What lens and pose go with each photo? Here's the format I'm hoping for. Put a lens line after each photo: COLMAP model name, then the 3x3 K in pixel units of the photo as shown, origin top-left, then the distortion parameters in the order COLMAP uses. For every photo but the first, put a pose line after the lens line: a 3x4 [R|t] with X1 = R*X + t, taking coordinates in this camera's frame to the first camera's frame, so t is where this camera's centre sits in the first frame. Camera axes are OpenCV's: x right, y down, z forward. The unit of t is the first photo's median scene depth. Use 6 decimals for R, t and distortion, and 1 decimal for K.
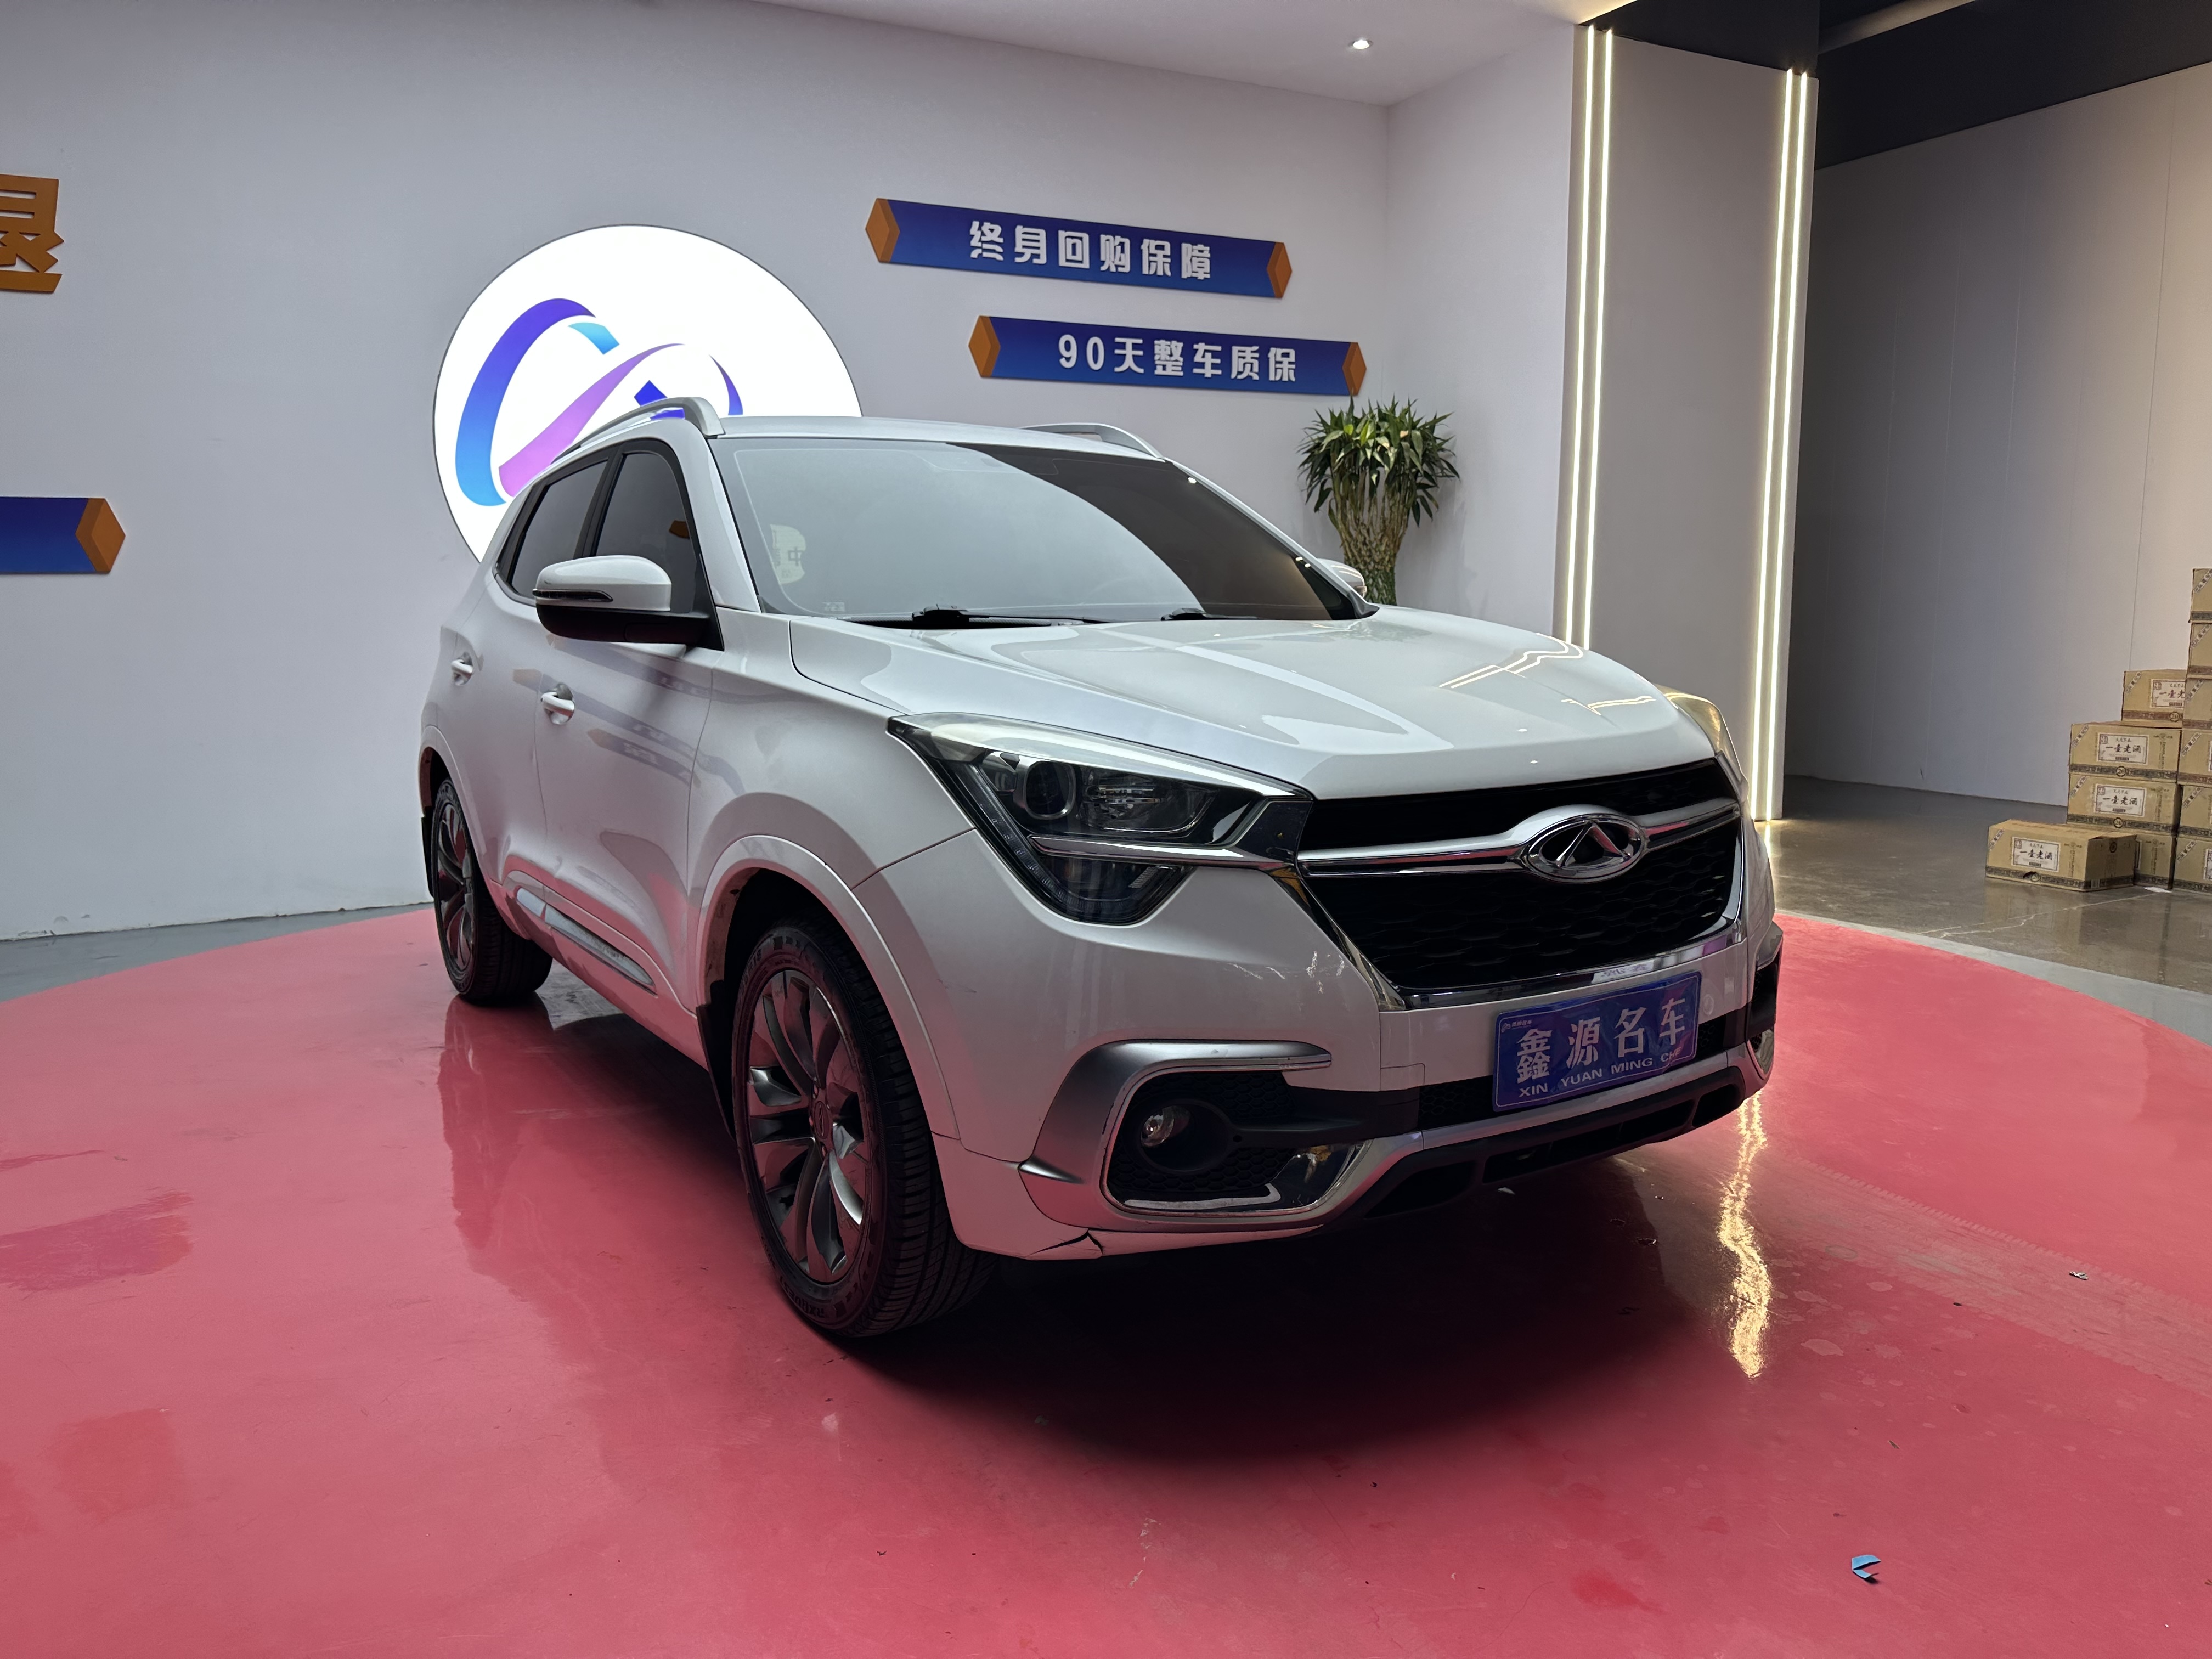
lens RADIAL K [[1578.6, 0, 1123.0], [0, 1578.6, 848.6], [0, 0, 1]] dist [0.037539, -0.049186]
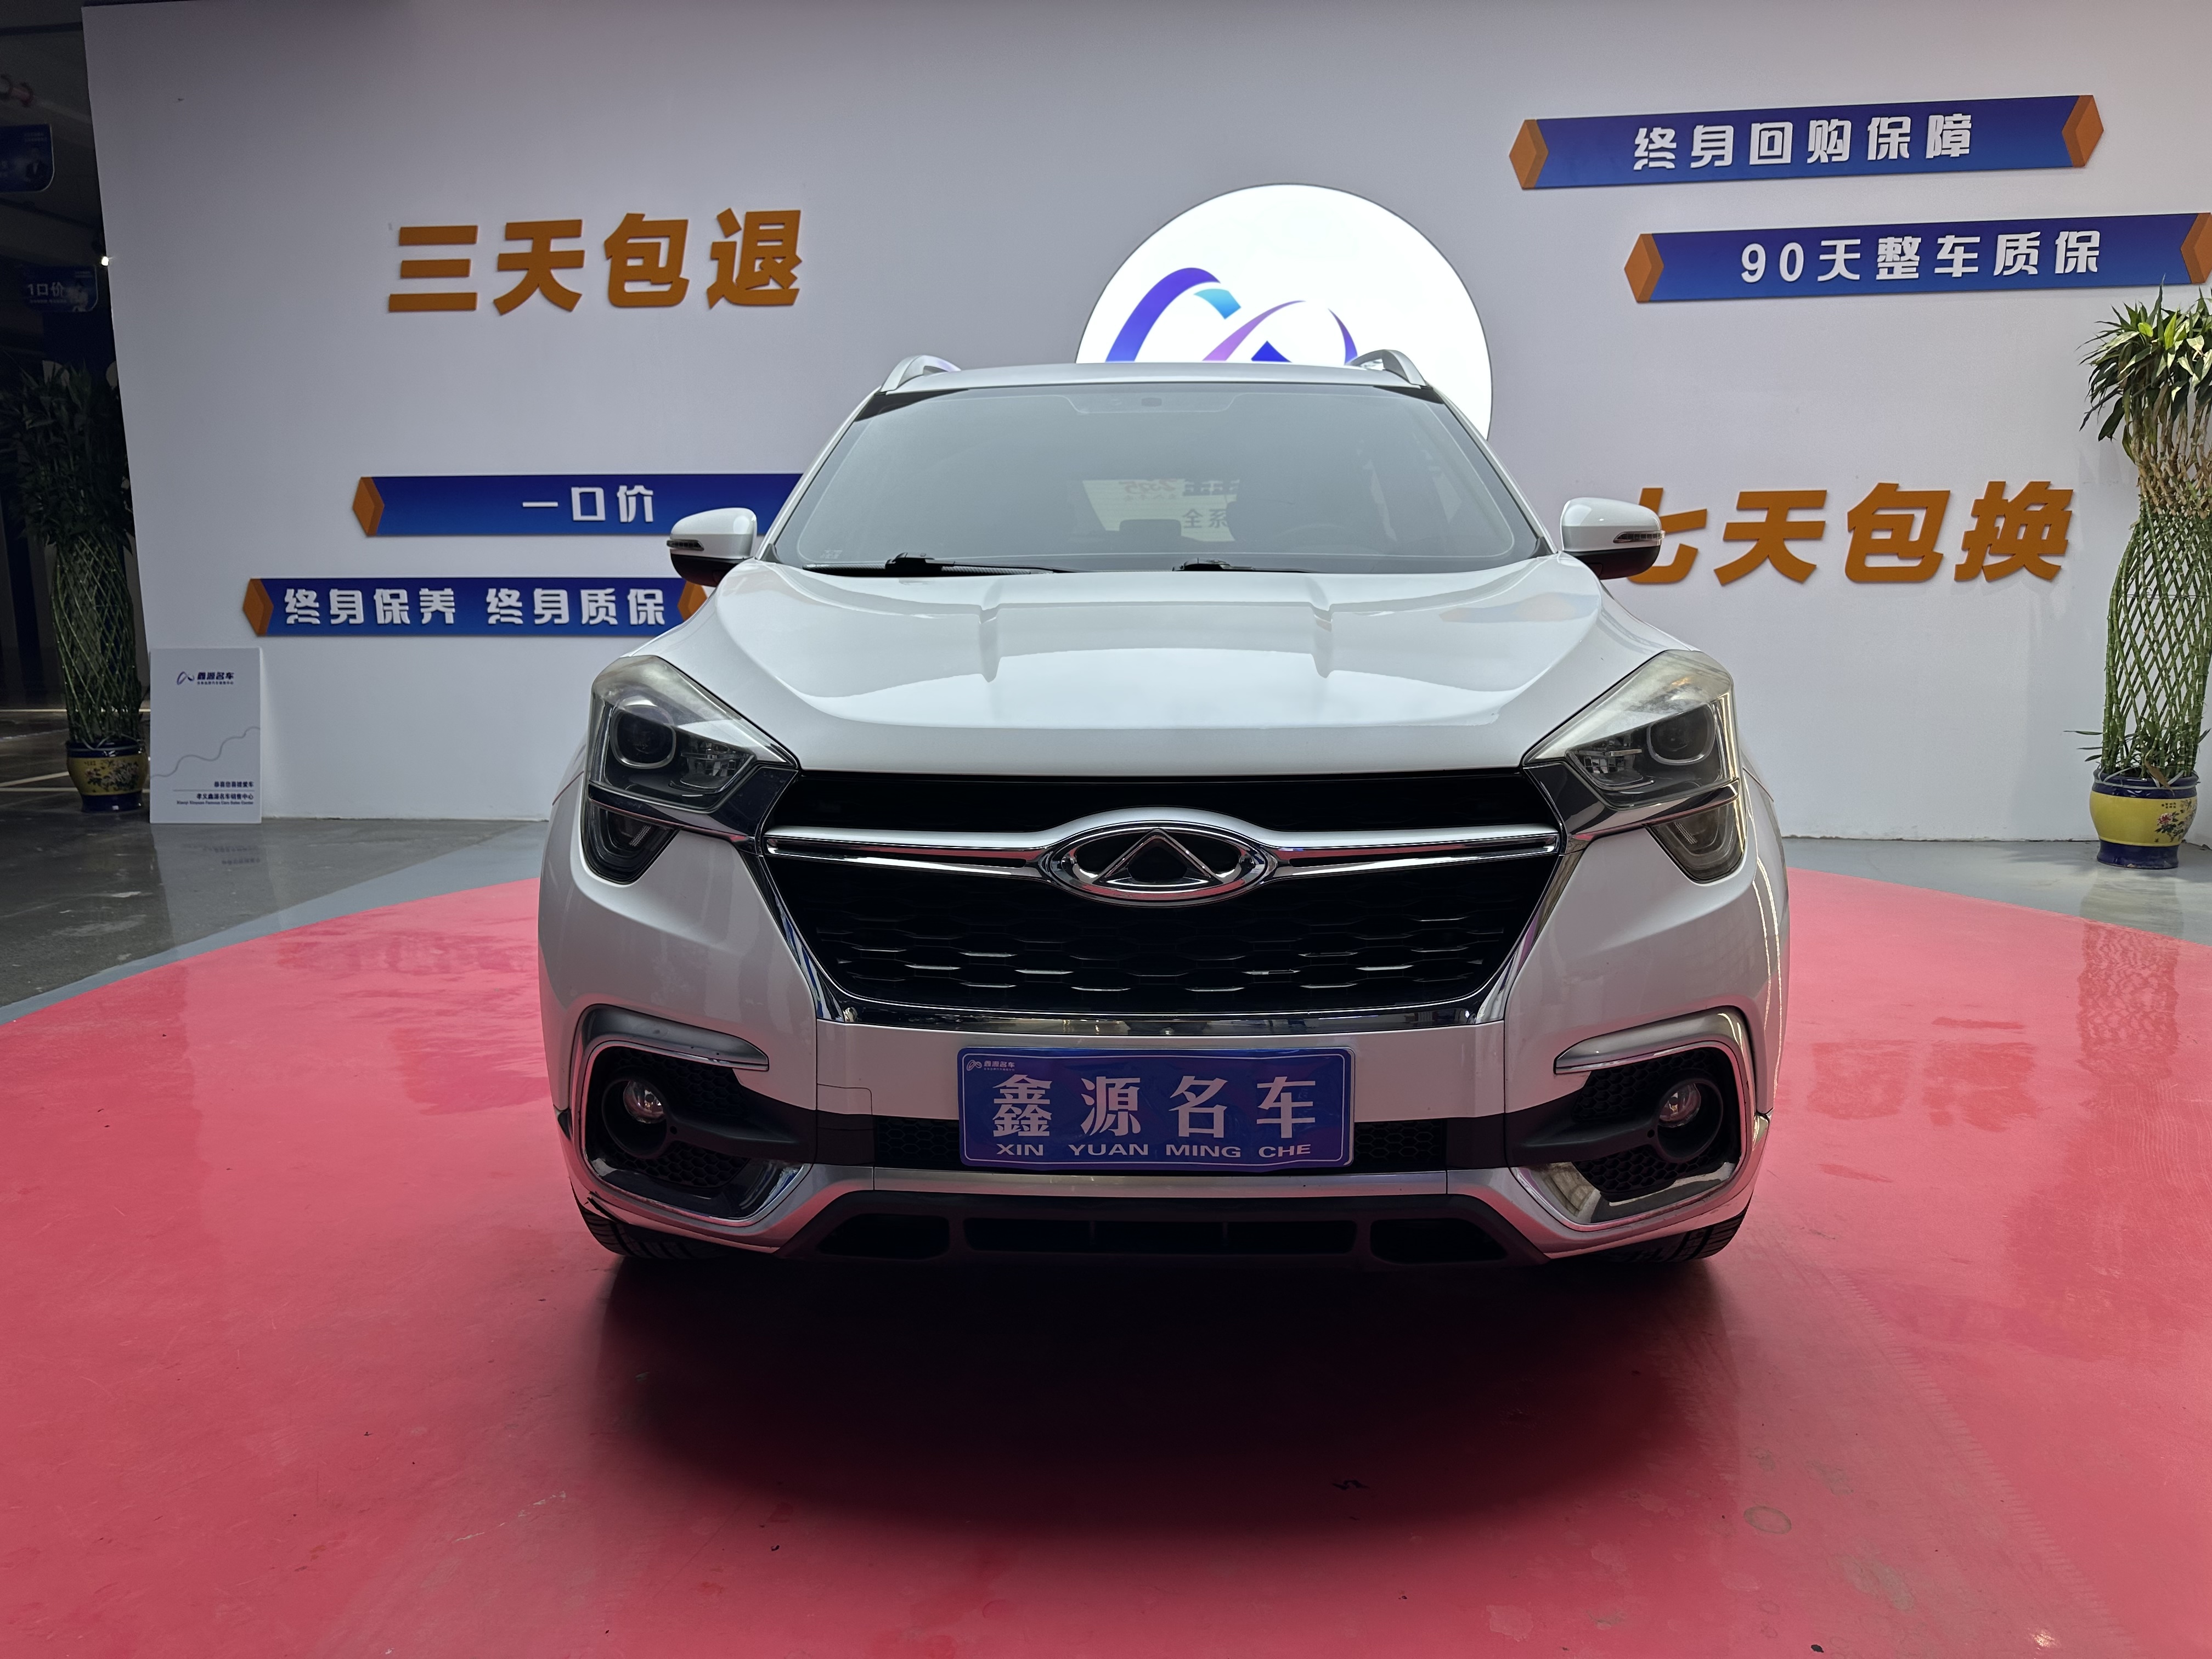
lens RADIAL K [[1578.6, 0, 1122.0], [0, 1578.6, 825.5], [0, 0, 1]] dist [0.037539, -0.049186]
pose [[0.814371, 0.098958, -0.571845, 0.217754], [-0.092127, 0.994904, 0.040969, -0.014655], [0.572985, 0.019319, 0.819338, 0.106090]]
